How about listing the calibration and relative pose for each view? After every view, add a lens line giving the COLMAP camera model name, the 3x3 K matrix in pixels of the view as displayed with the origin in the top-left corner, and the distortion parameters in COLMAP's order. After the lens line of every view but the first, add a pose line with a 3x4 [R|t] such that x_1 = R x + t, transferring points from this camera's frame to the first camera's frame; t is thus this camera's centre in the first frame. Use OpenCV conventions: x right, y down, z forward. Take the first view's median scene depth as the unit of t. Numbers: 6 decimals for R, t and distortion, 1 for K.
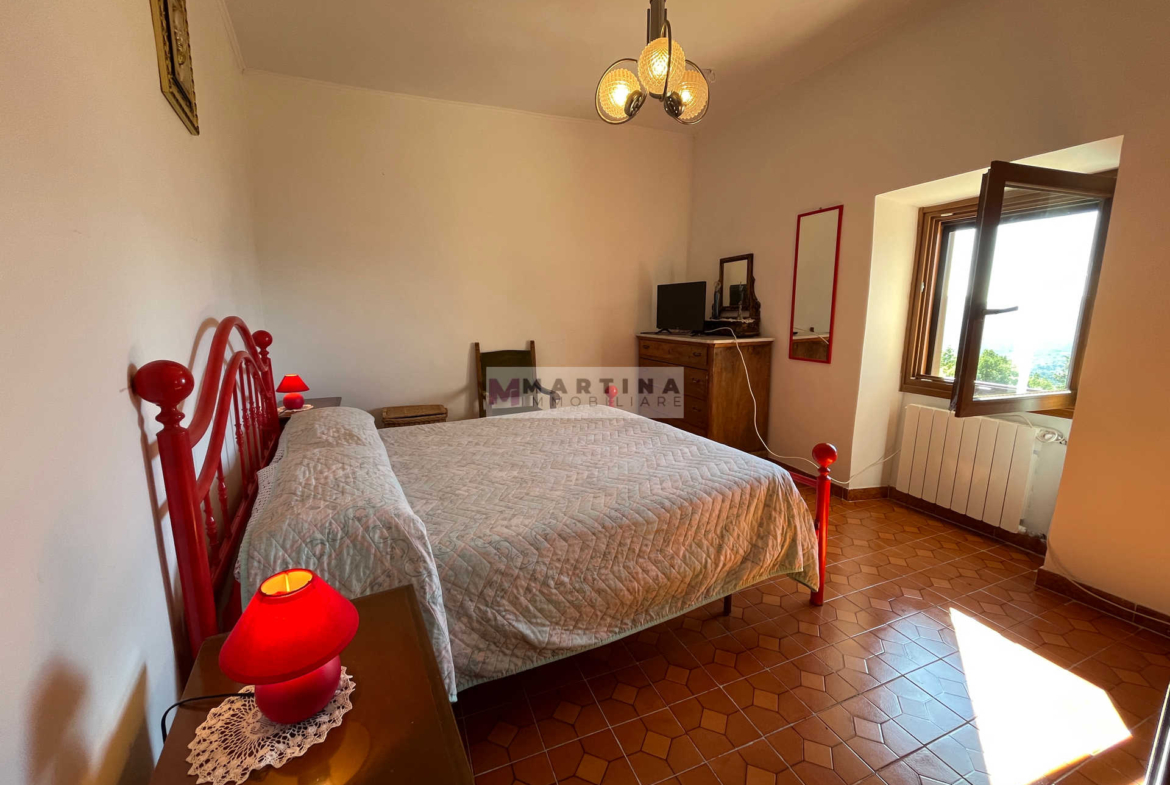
lens RADIAL K [[472.1, 0, 585.8], [0, 472.1, 390.6], [0, 0, 1]] dist [-0.002983, -0.000068]
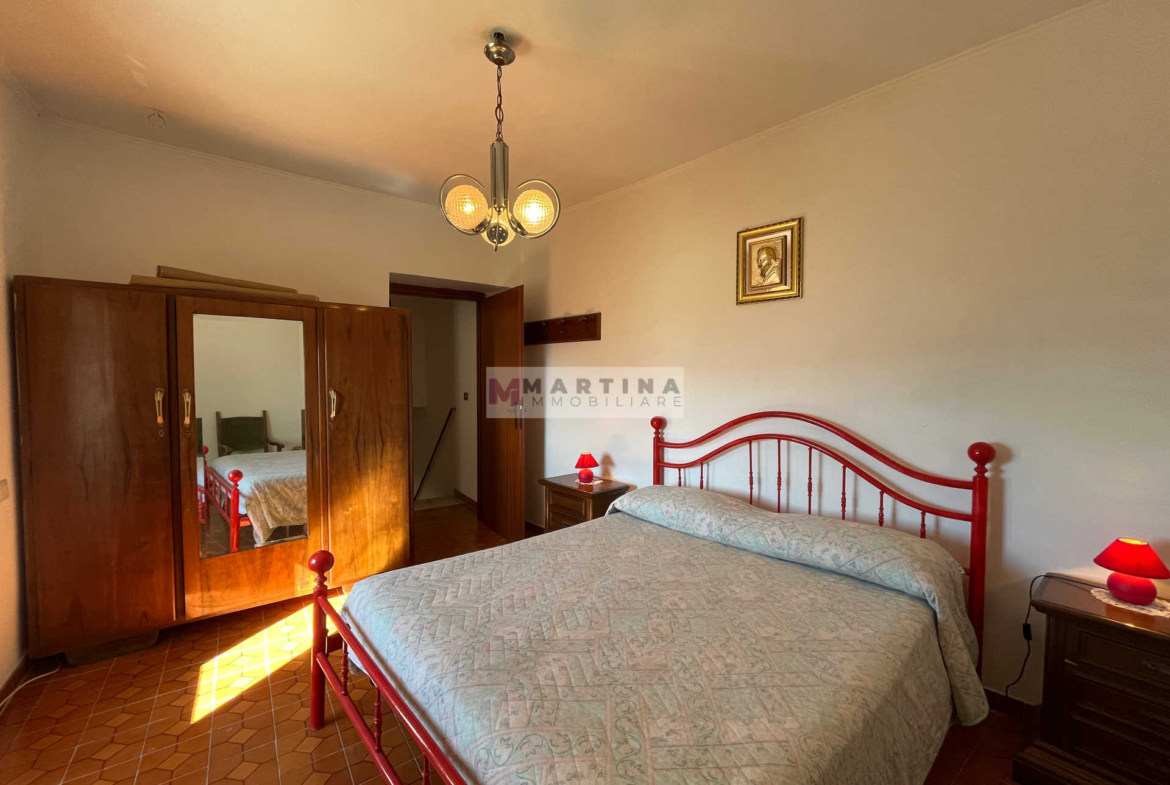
lens RADIAL K [[472.1, 0, 583.7], [0, 472.1, 392.0], [0, 0, 1]] dist [-0.002983, -0.000068]
pose [[-0.970744, -0.002487, -0.240103, 0.208531], [-0.050044, 0.980083, 0.192178, -0.418552], [0.234843, 0.198571, -0.951535, 1.958342]]
